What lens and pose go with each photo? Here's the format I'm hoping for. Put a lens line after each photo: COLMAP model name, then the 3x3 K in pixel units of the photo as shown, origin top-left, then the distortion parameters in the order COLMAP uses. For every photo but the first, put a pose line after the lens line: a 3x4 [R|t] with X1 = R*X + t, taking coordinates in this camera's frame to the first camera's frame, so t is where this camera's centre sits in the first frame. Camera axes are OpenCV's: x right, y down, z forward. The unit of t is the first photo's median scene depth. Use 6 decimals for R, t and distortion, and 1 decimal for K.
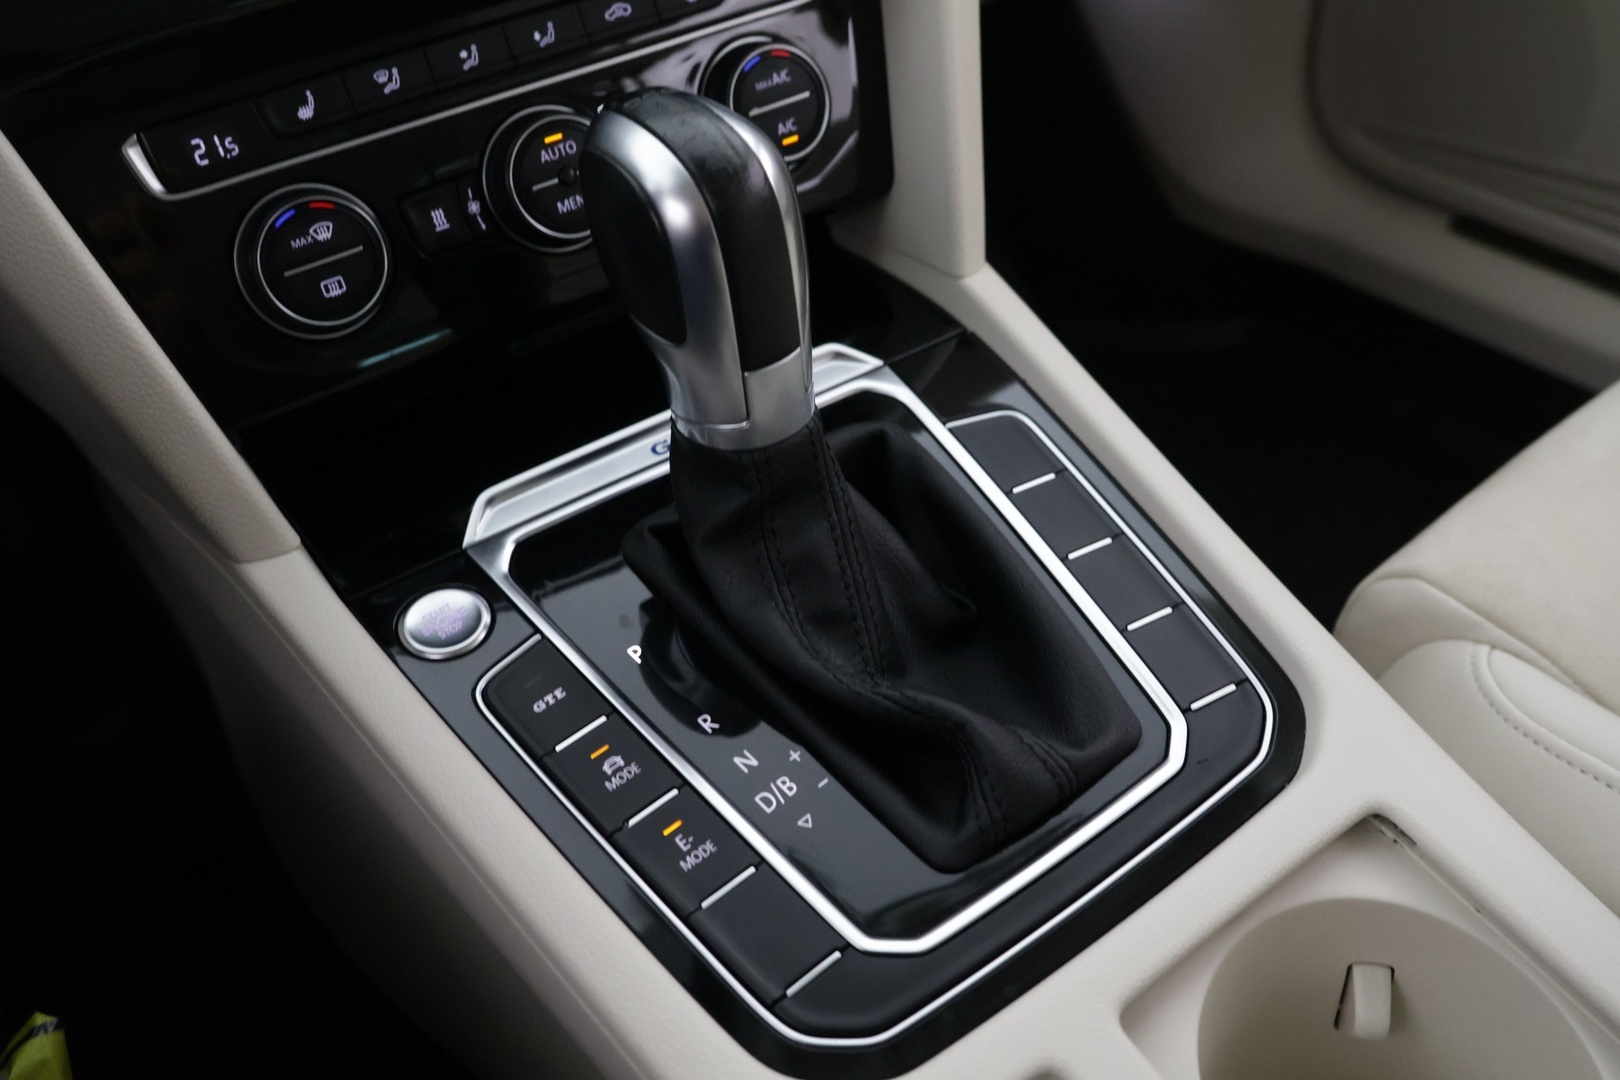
lens RADIAL K [[1473.7, 0, 817.5], [0, 1473.7, 535.4], [0, 0, 1]] dist [-0.016049, 0.000000]
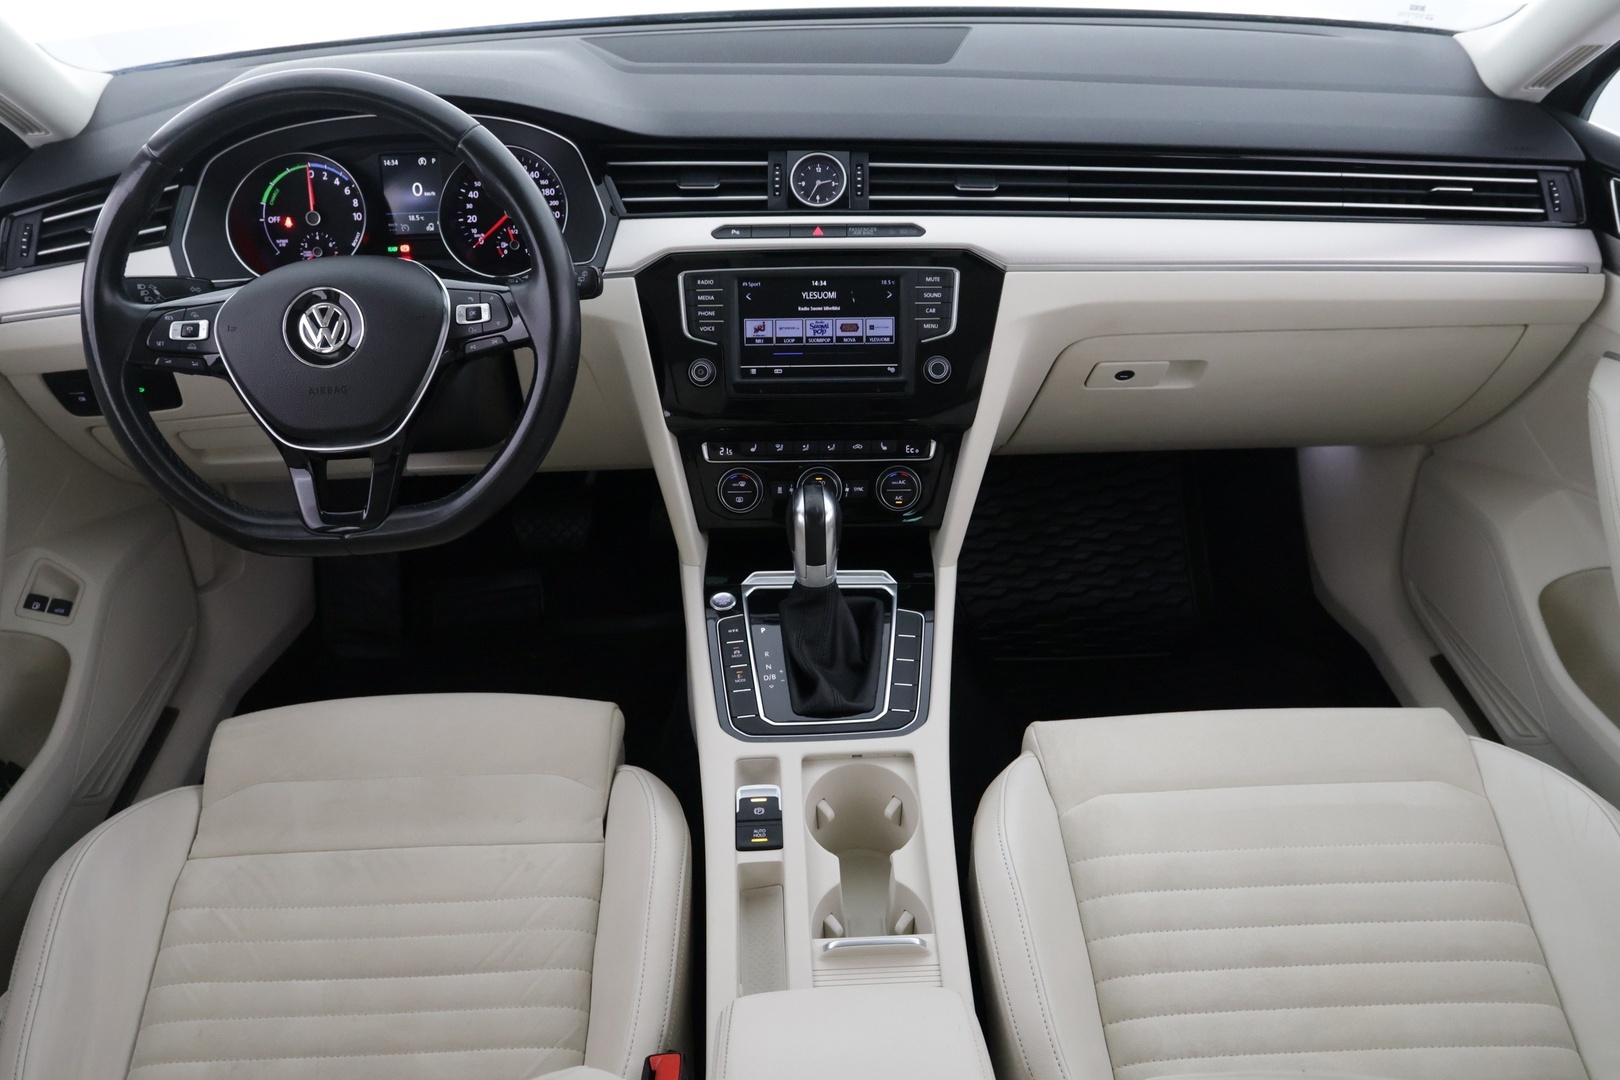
lens RADIAL K [[1380.8, 0, 812.1], [0, 1380.8, 532.6], [0, 0, 1]] dist [-0.042176, 0.043605]
pose [[0.821215, 0.351198, -0.449741, 1.282219], [-0.392713, 0.919660, 0.001069, -0.169425], [0.413984, 0.175741, 0.893159, -1.783884]]
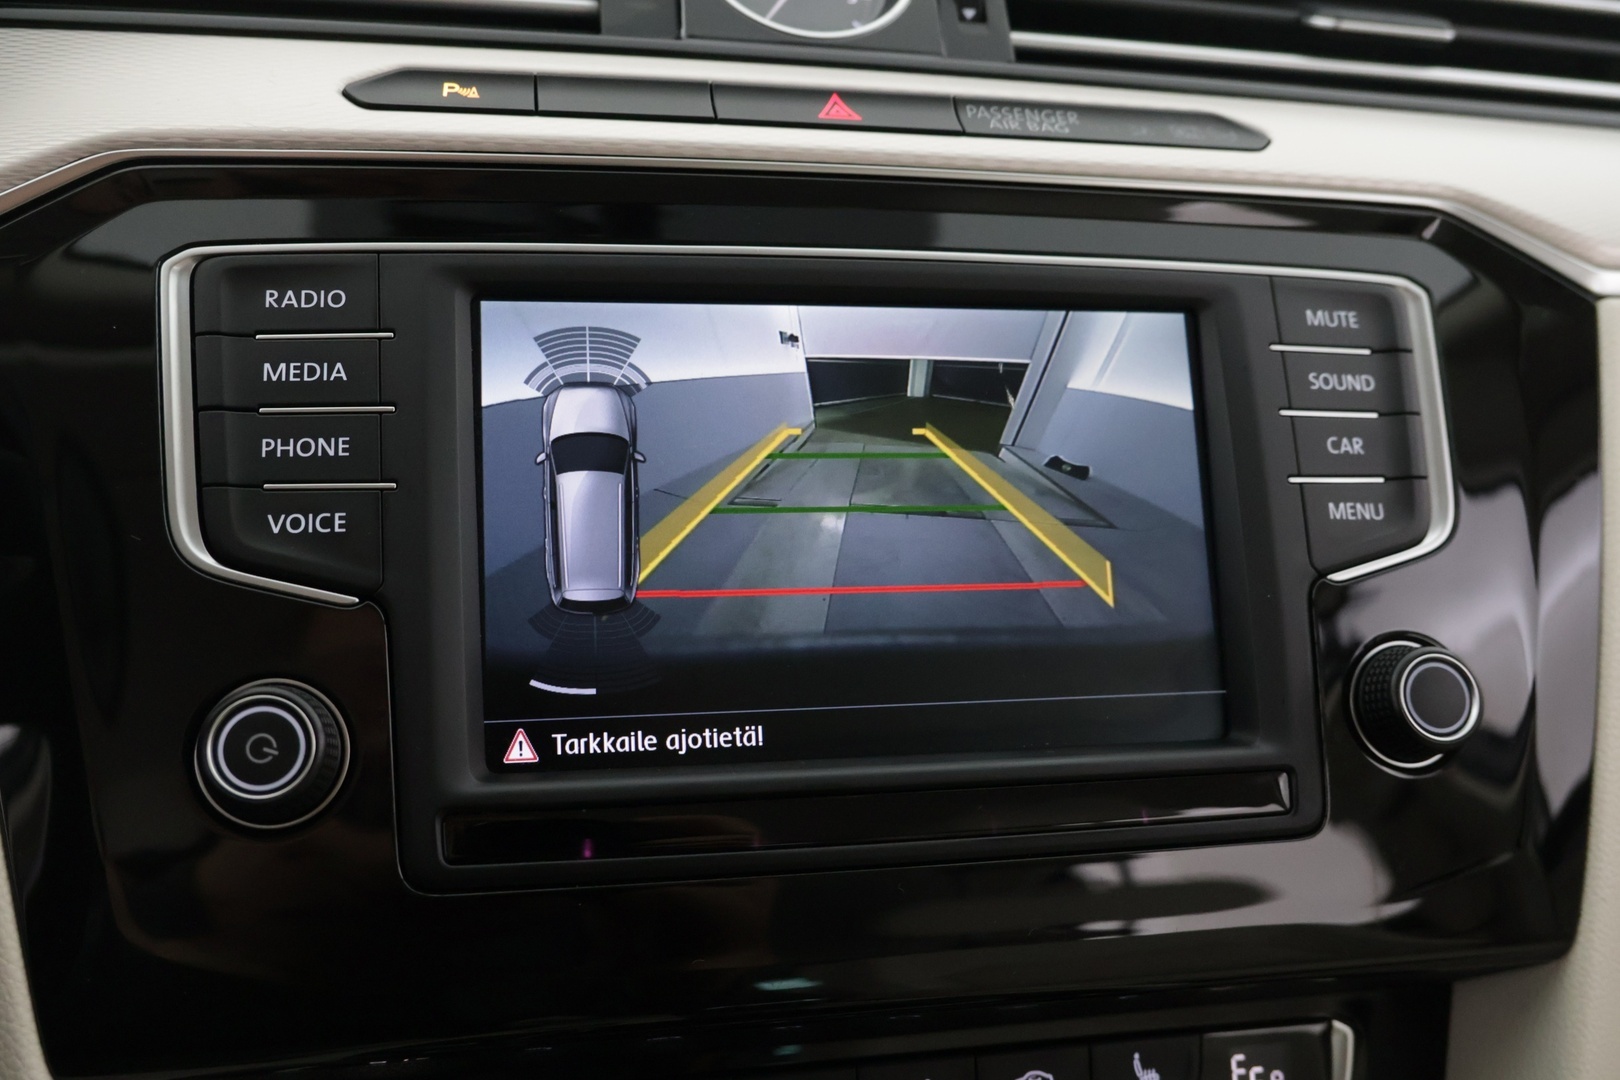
lens RADIAL K [[1473.7, 0, 809.2], [0, 1473.7, 540.6], [0, 0, 1]] dist [-0.016049, 0.000000]
pose [[0.921574, 0.205439, -0.329388, -0.065959], [-0.320885, 0.880666, -0.348511, -0.338453], [0.218483, 0.426874, 0.877521, 0.314749]]
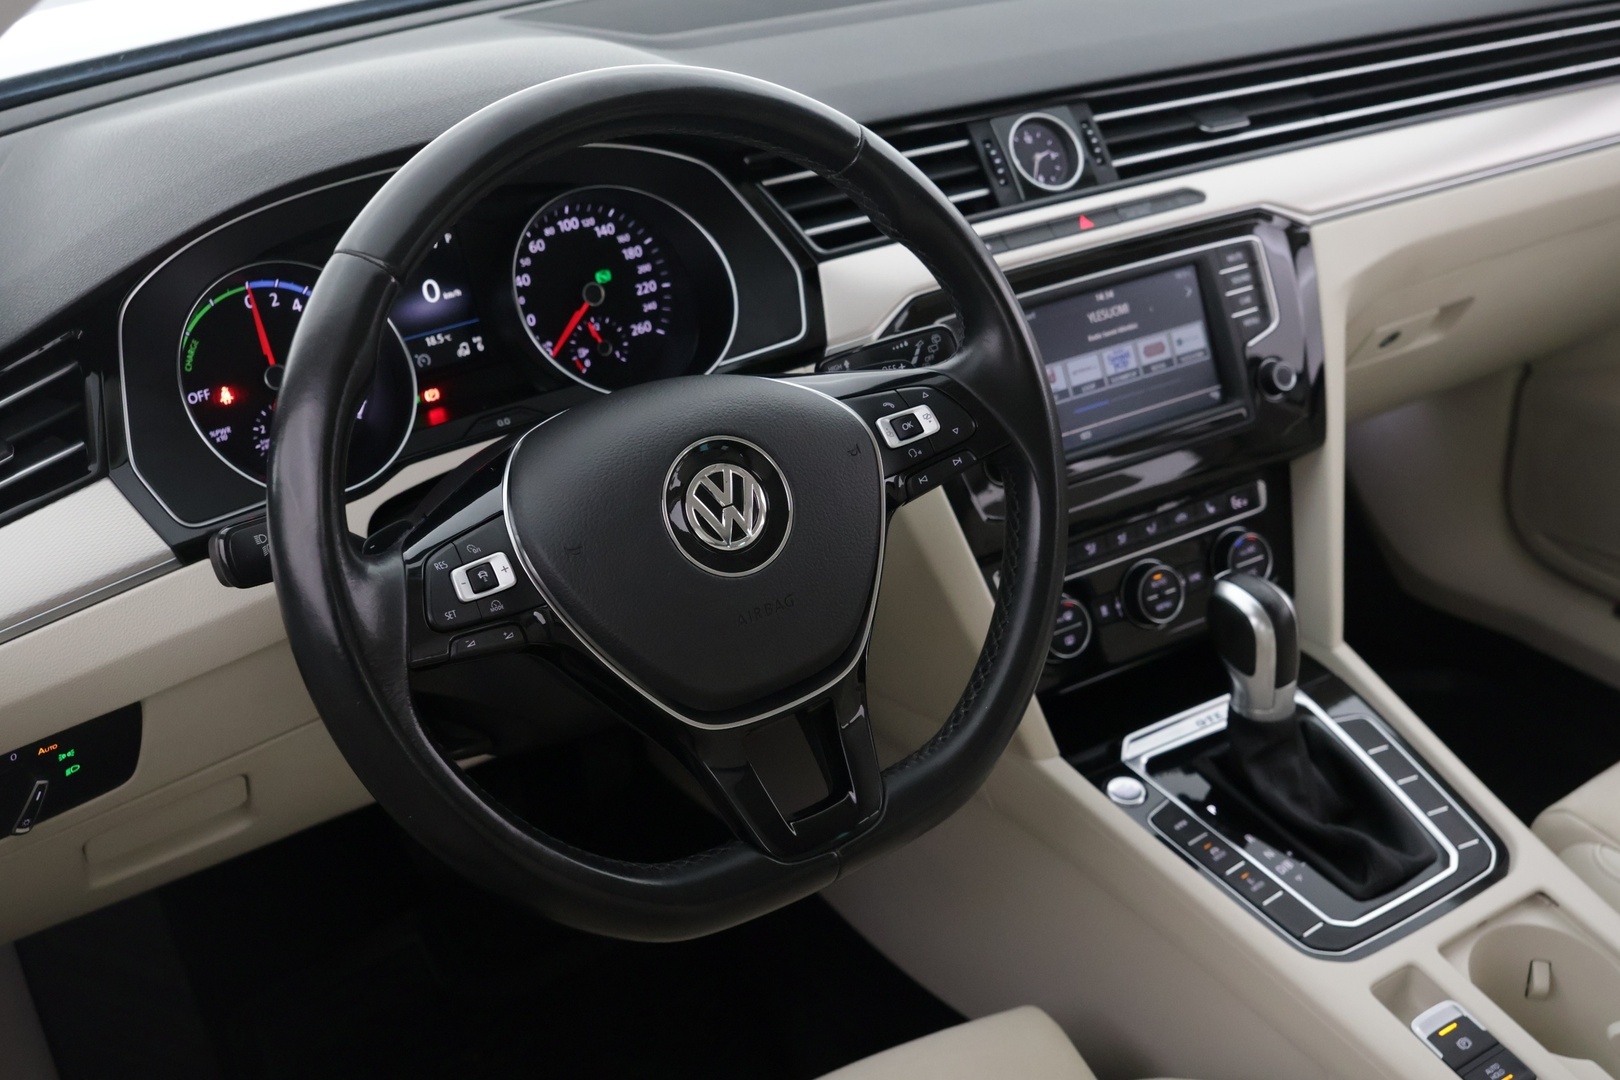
lens RADIAL K [[1938.2, 0, 805.0], [0, 1938.2, 531.6], [0, 0, 1]] dist [-0.001691, 0.000000]
pose [[0.998080, 0.055714, -0.027077, -0.664693], [-0.059950, 0.978815, -0.195772, 0.272230], [0.015596, 0.197019, 0.980276, -1.939658]]
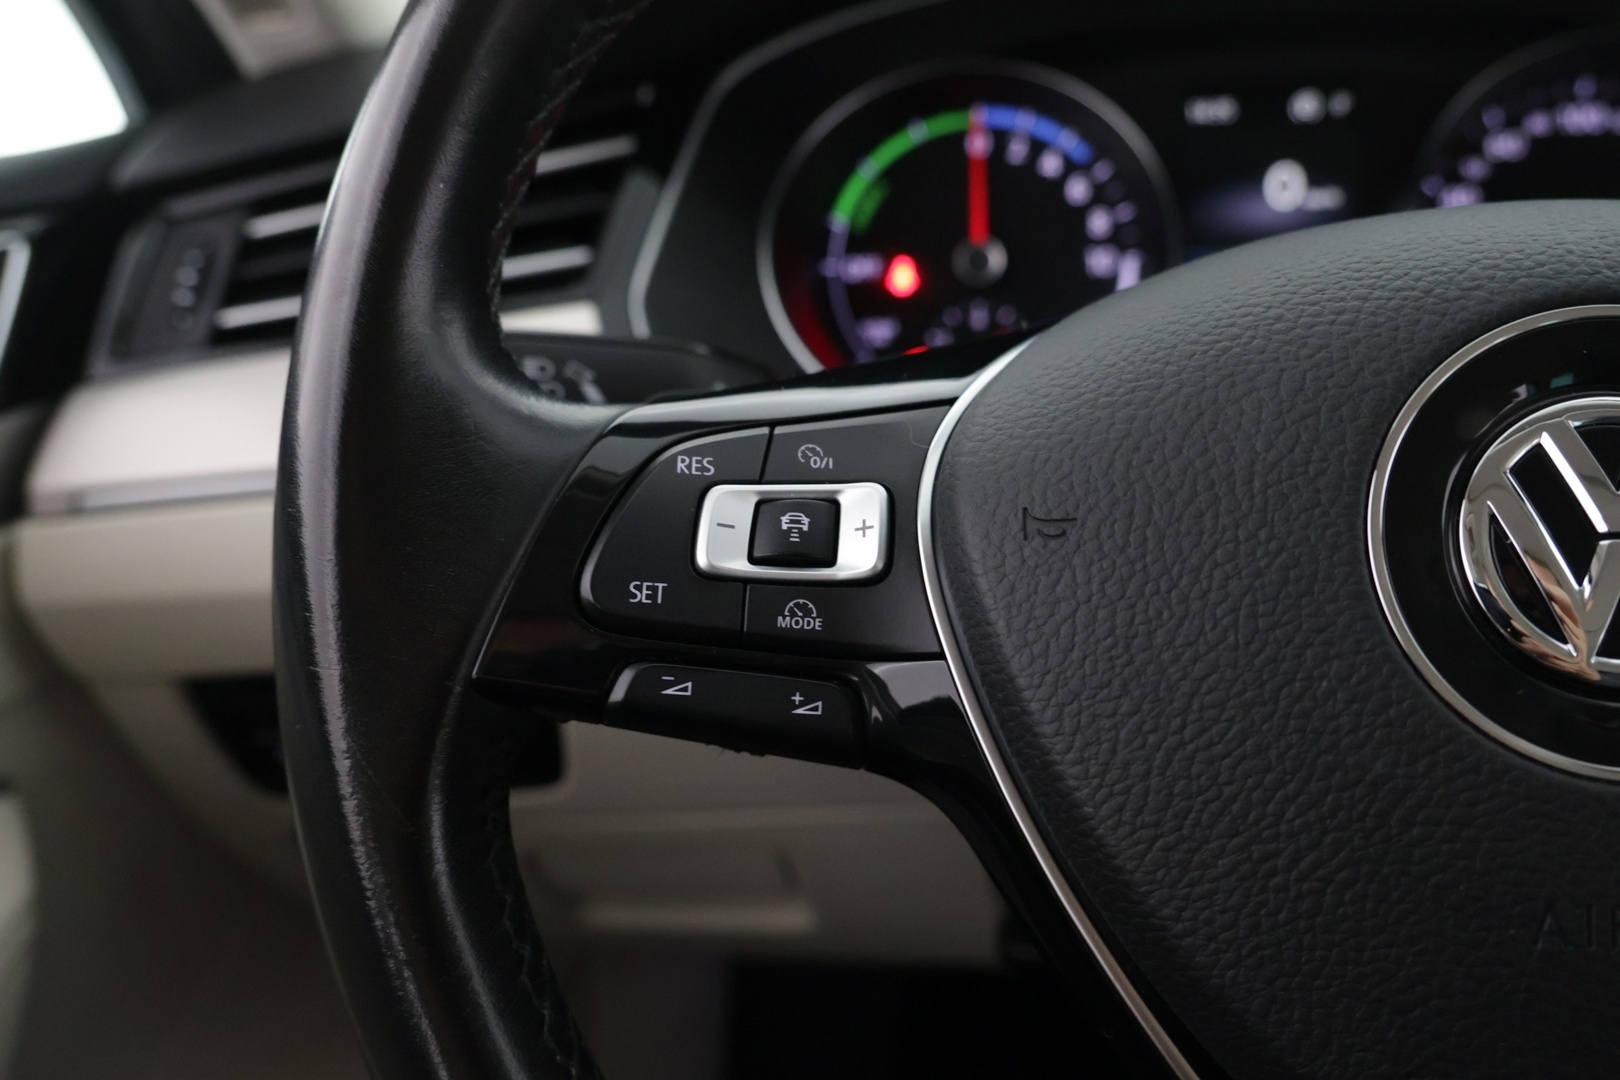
lens RADIAL K [[1473.7, 0, 801.0], [0, 1473.7, 532.9], [0, 0, 1]] dist [-0.016049, 0.000000]
pose [[0.700732, 0.276273, -0.657760, -0.682253], [-0.447885, 0.888003, -0.104166, 0.004041], [0.555314, 0.367593, 0.745990, -0.384758]]
